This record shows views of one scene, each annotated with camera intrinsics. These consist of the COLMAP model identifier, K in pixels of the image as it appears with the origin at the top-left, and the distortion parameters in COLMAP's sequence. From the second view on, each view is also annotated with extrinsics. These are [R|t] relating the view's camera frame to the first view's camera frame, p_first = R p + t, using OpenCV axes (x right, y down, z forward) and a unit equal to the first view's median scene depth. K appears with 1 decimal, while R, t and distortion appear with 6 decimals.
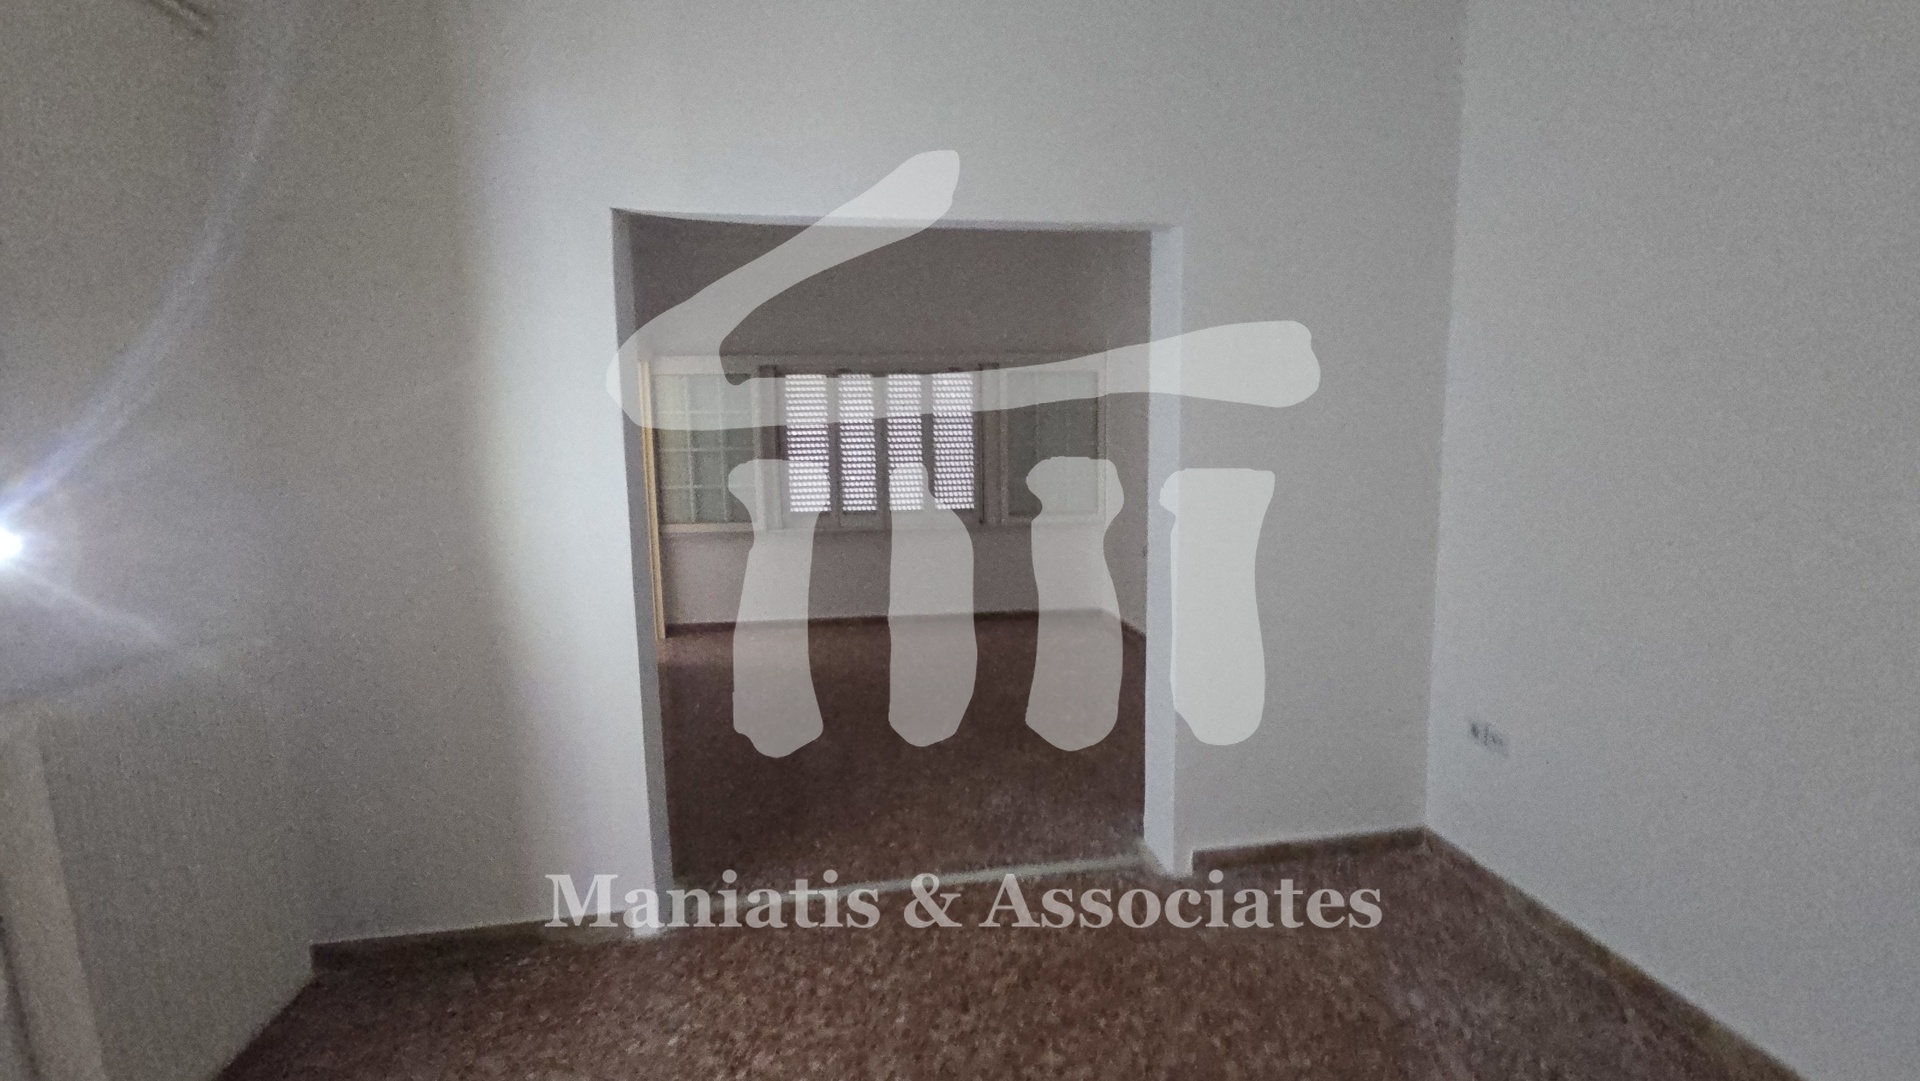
lens RADIAL K [[762.4, 0, 951.8], [0, 762.4, 521.6], [0, 0, 1]] dist [-0.001079, -0.000420]
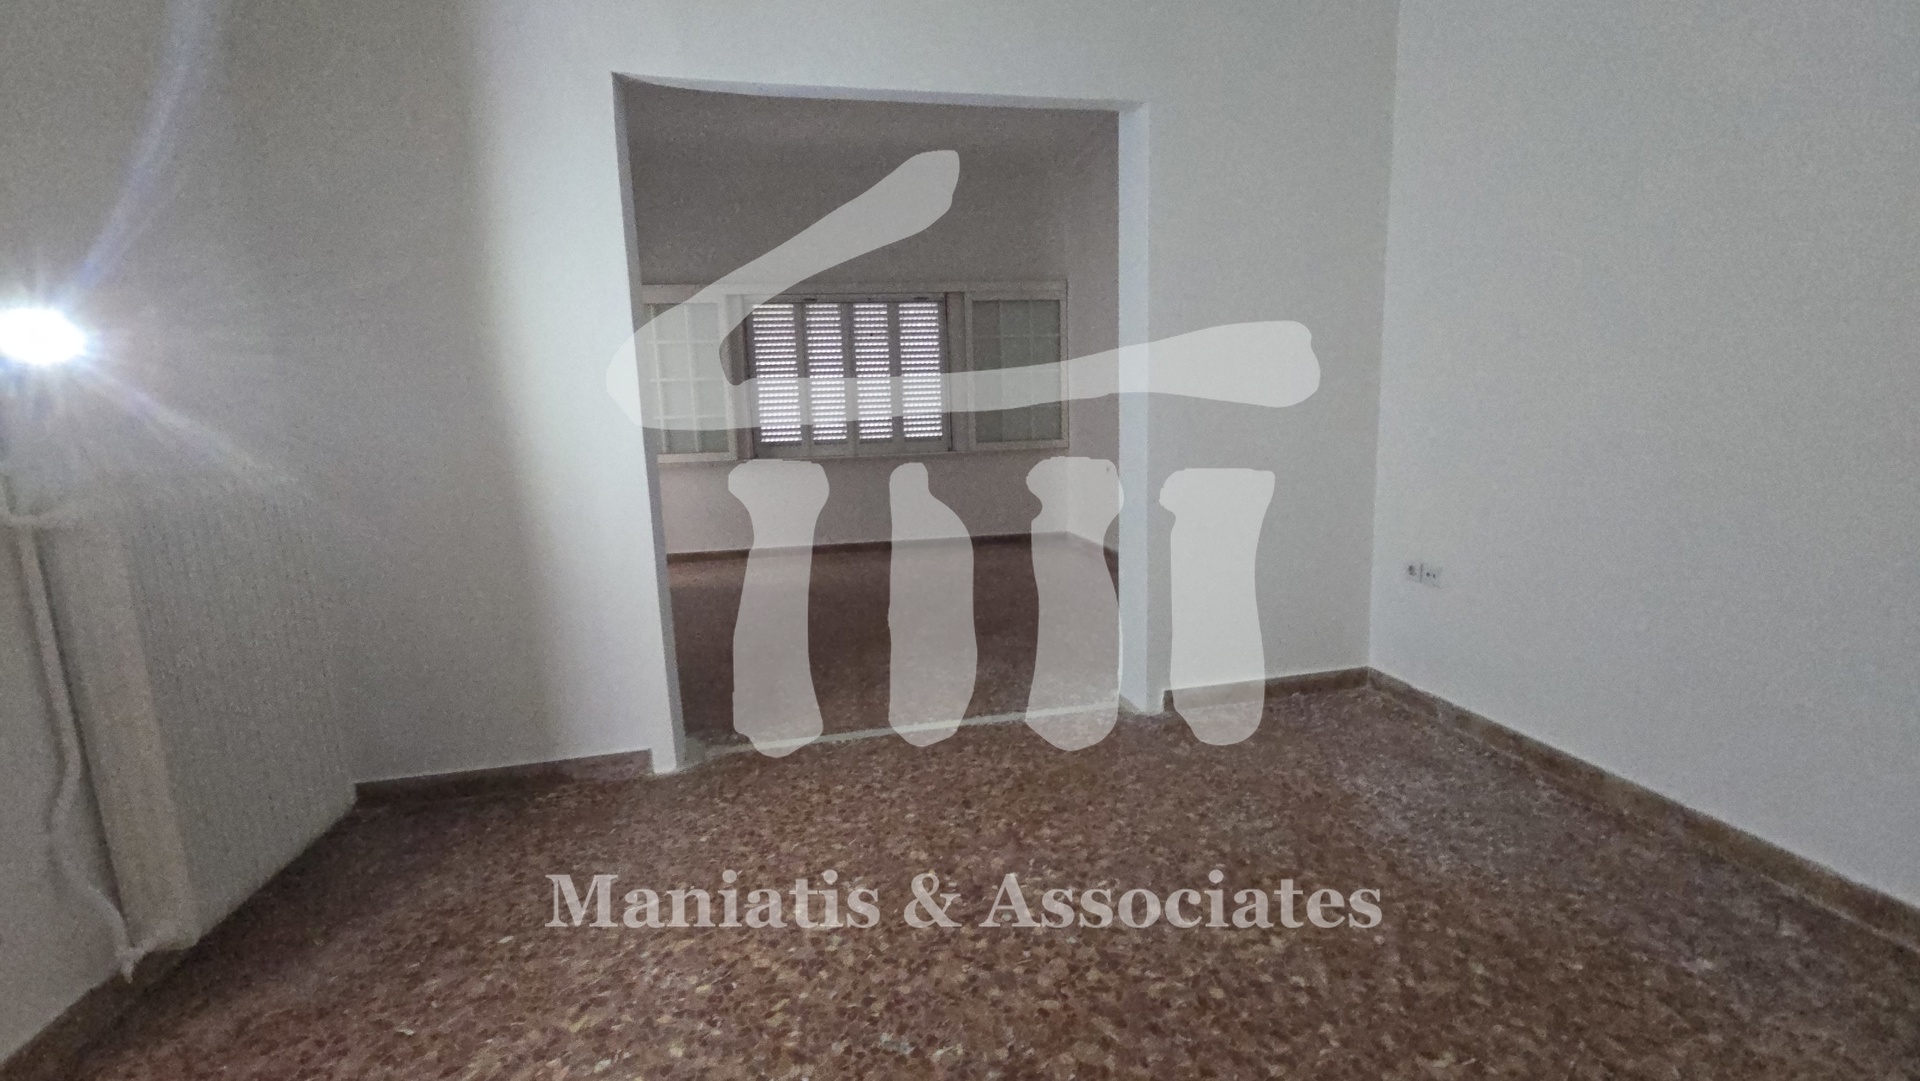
lens RADIAL K [[768.5, 0, 948.4], [0, 768.5, 521.1], [0, 0, 1]] dist [-0.000756, -0.000883]
pose [[0.998324, -0.024028, 0.052645, -0.057177], [0.022273, 0.999185, 0.033666, 0.178912], [-0.053411, -0.032437, 0.998046, -0.099503]]
